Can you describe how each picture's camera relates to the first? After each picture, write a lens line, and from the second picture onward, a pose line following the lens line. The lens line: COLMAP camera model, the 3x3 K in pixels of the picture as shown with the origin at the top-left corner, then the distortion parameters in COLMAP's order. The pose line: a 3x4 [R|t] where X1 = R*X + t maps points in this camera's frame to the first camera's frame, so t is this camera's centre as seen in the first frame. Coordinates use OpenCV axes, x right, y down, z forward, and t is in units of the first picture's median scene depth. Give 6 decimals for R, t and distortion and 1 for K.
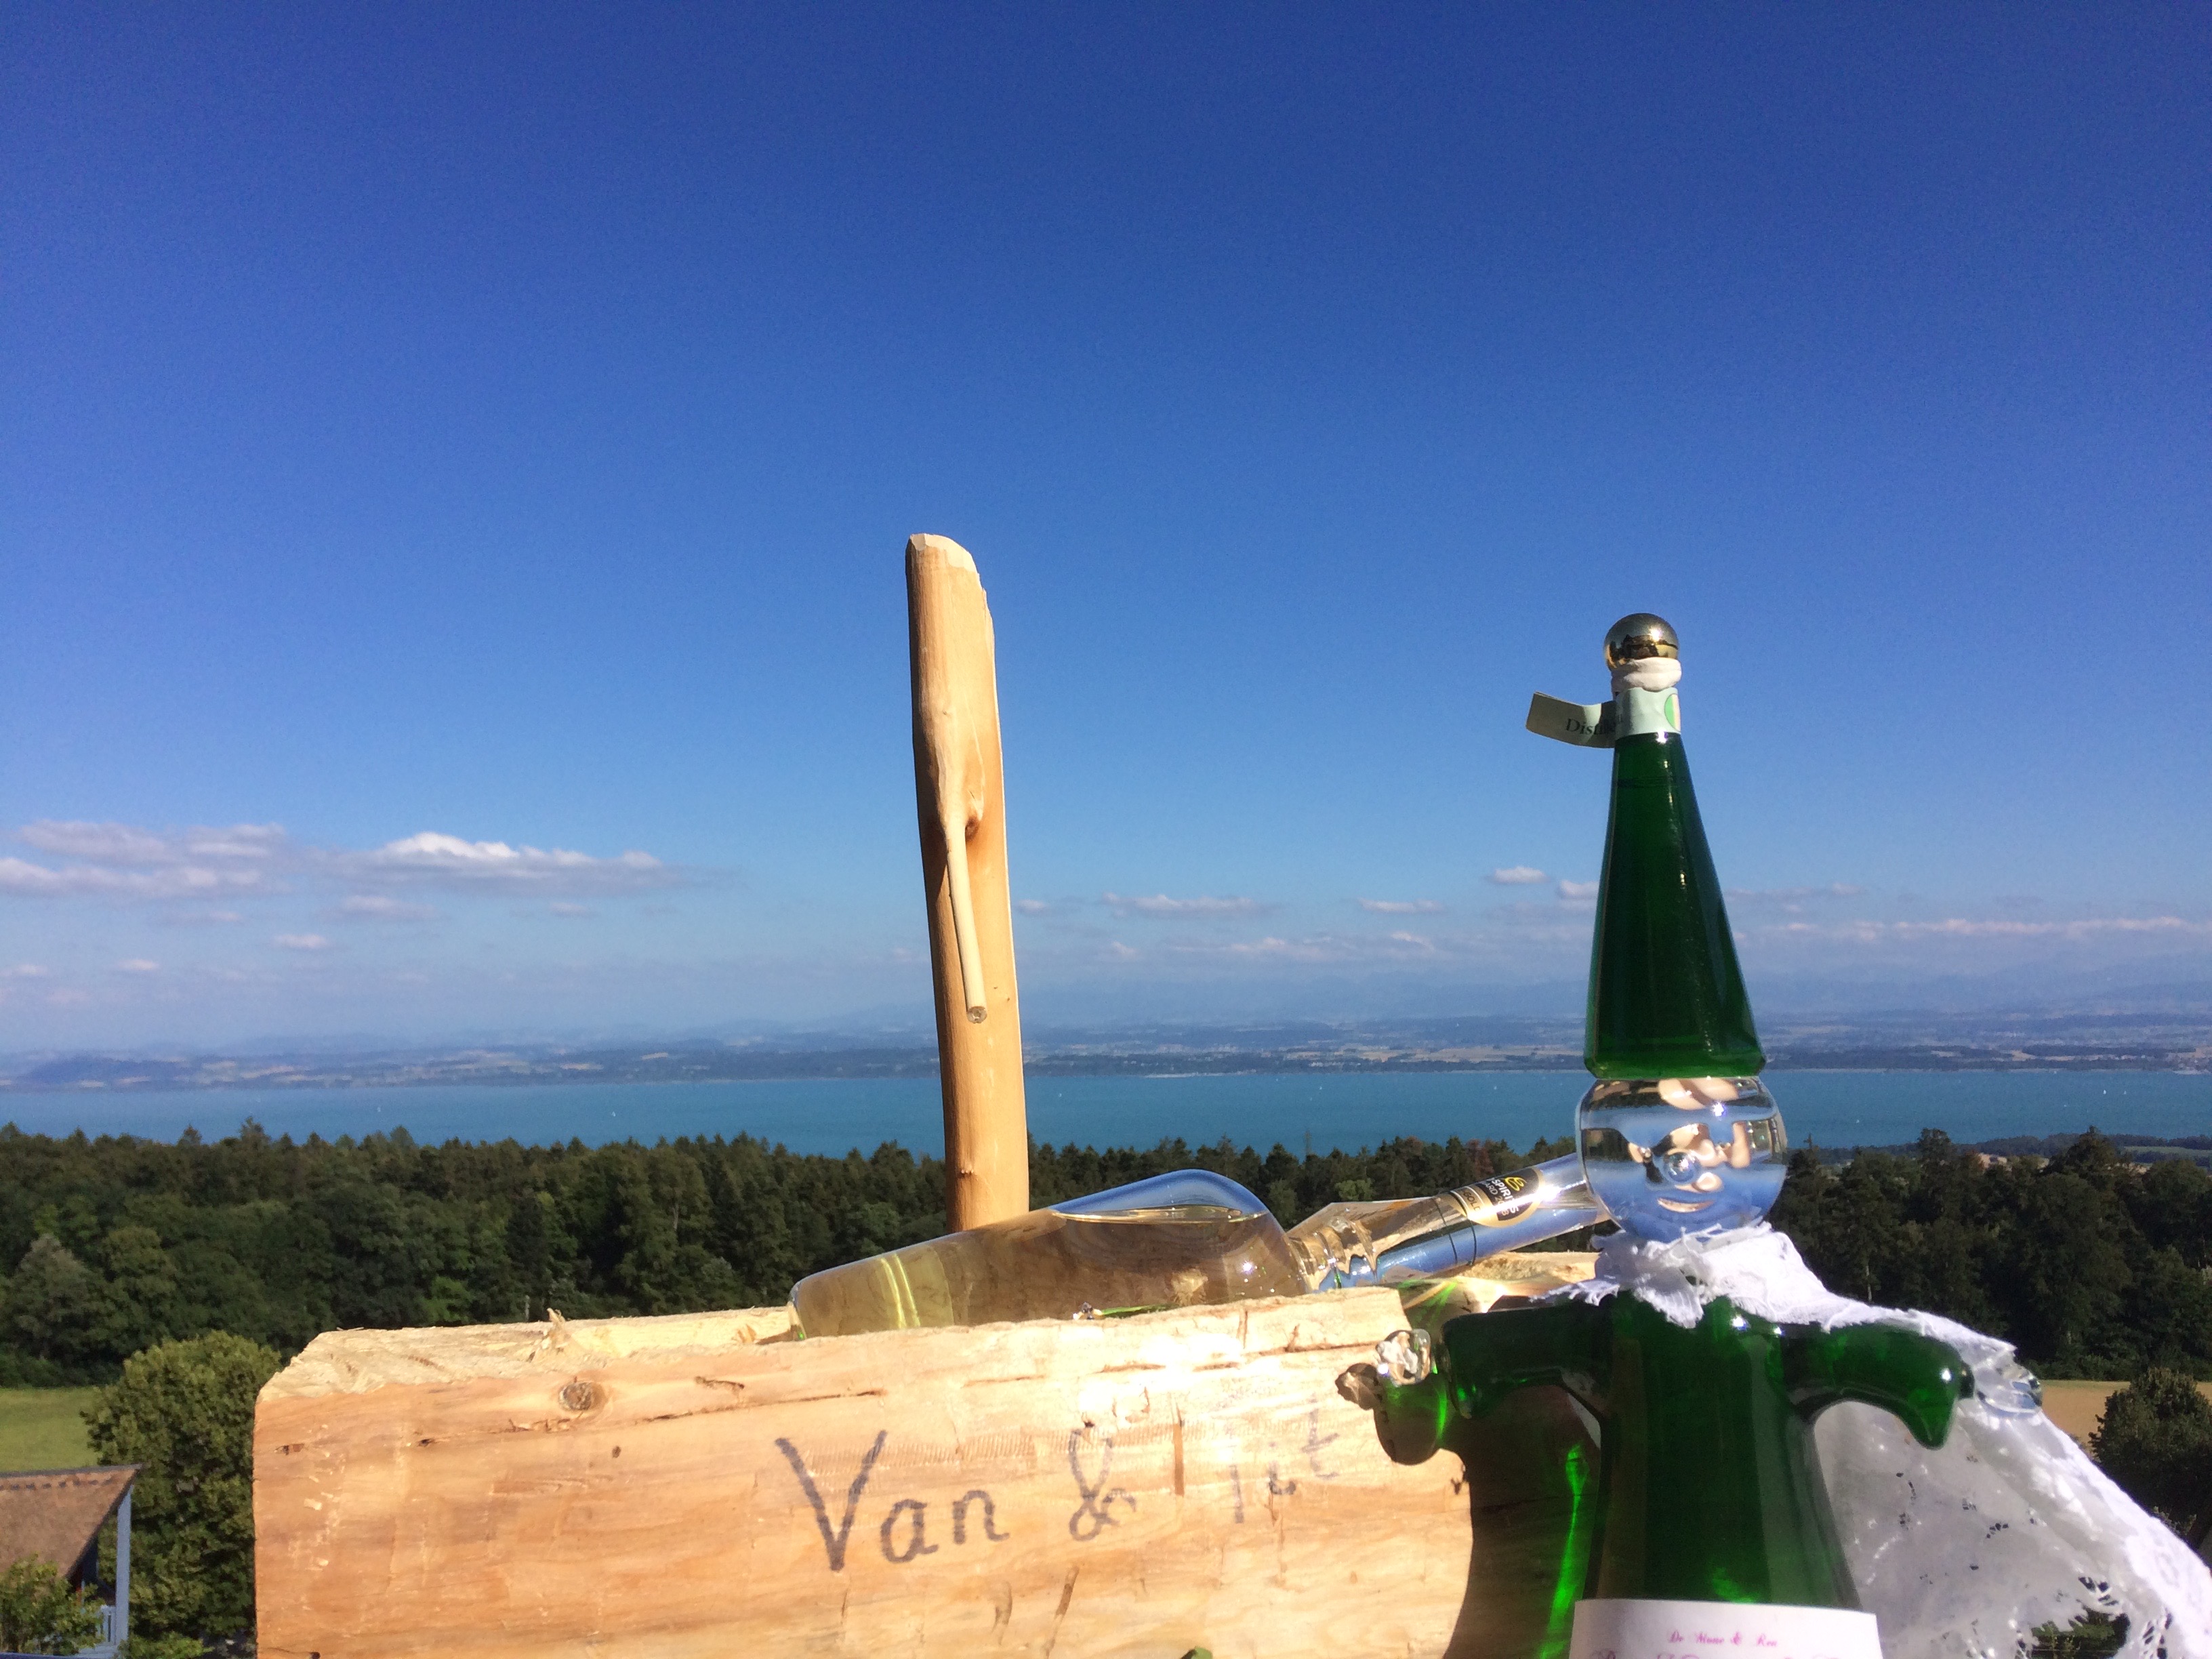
lens RADIAL K [[1977.2, 0, 1089.4], [0, 1977.2, 838.6], [0, 0, 1]] dist [0.128199, -0.228321]
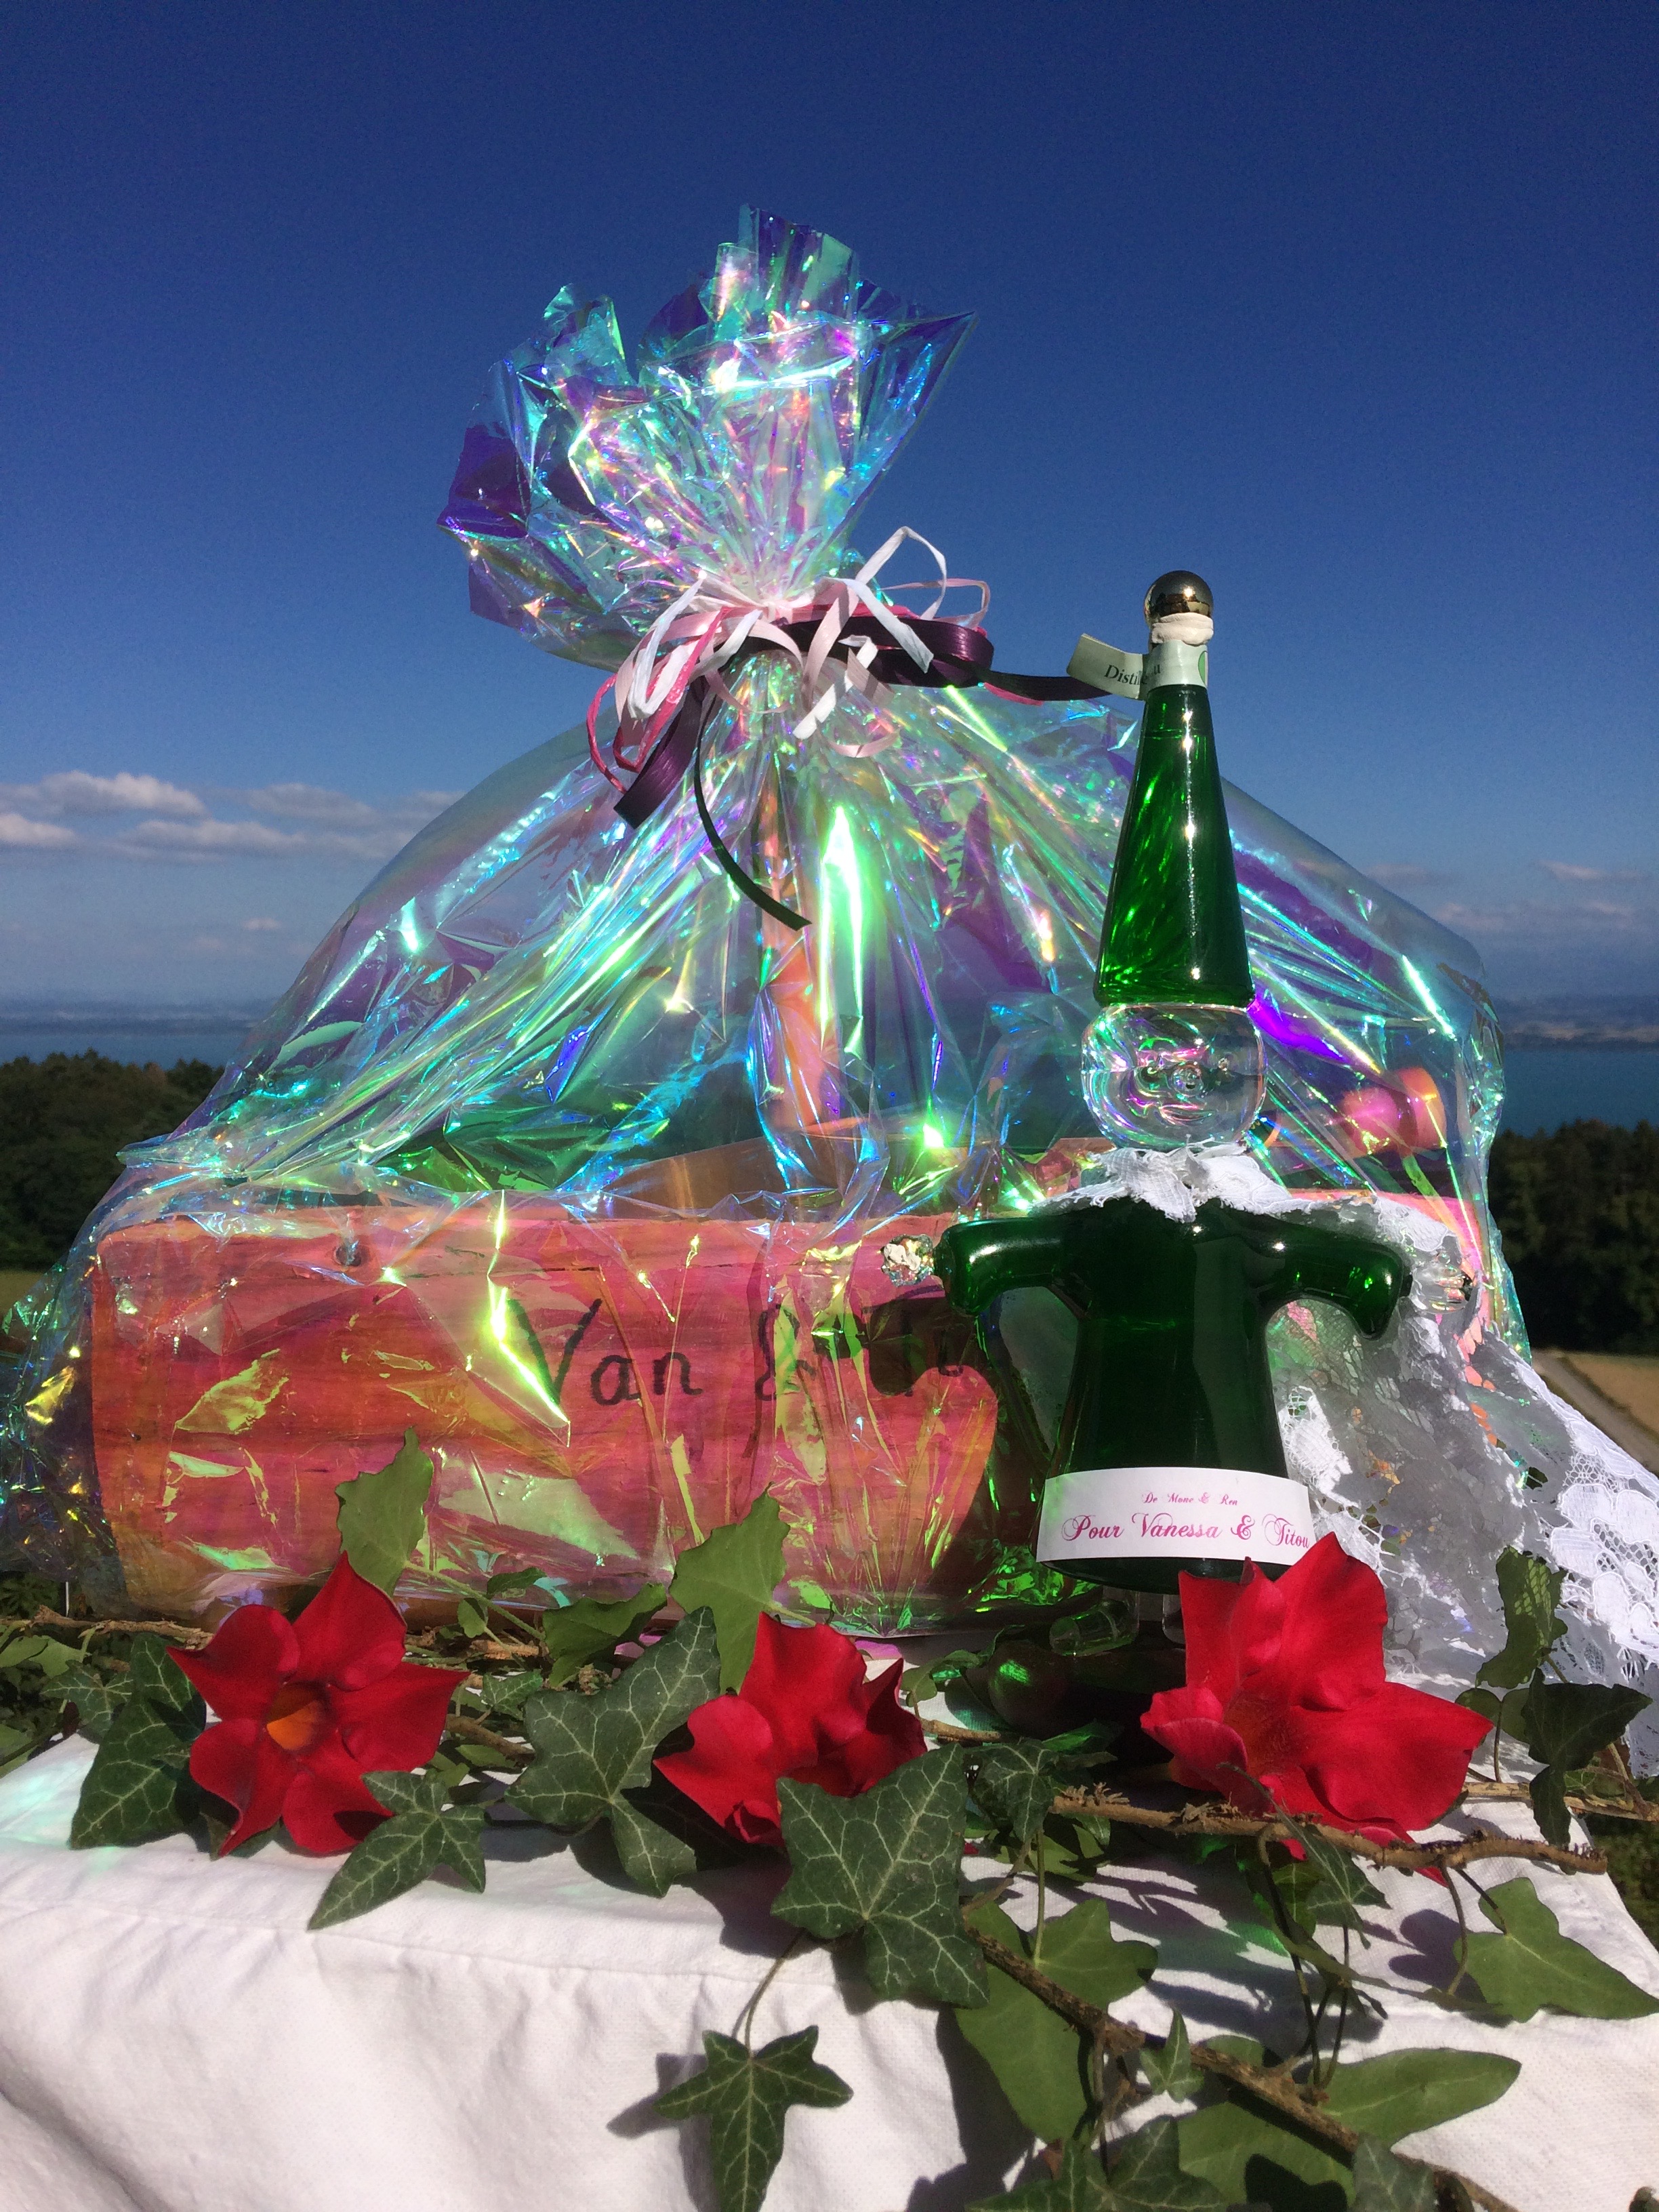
lens RADIAL K [[1996.6, 0, 841.8], [0, 1996.6, 1137.0], [0, 0, 1]] dist [0.129778, -0.251128]
pose [[0.972415, 0.035312, -0.230569, 0.310924], [0.002700, 0.986705, 0.162502, 0.007503], [0.233242, -0.158642, 0.959391, -0.095173]]
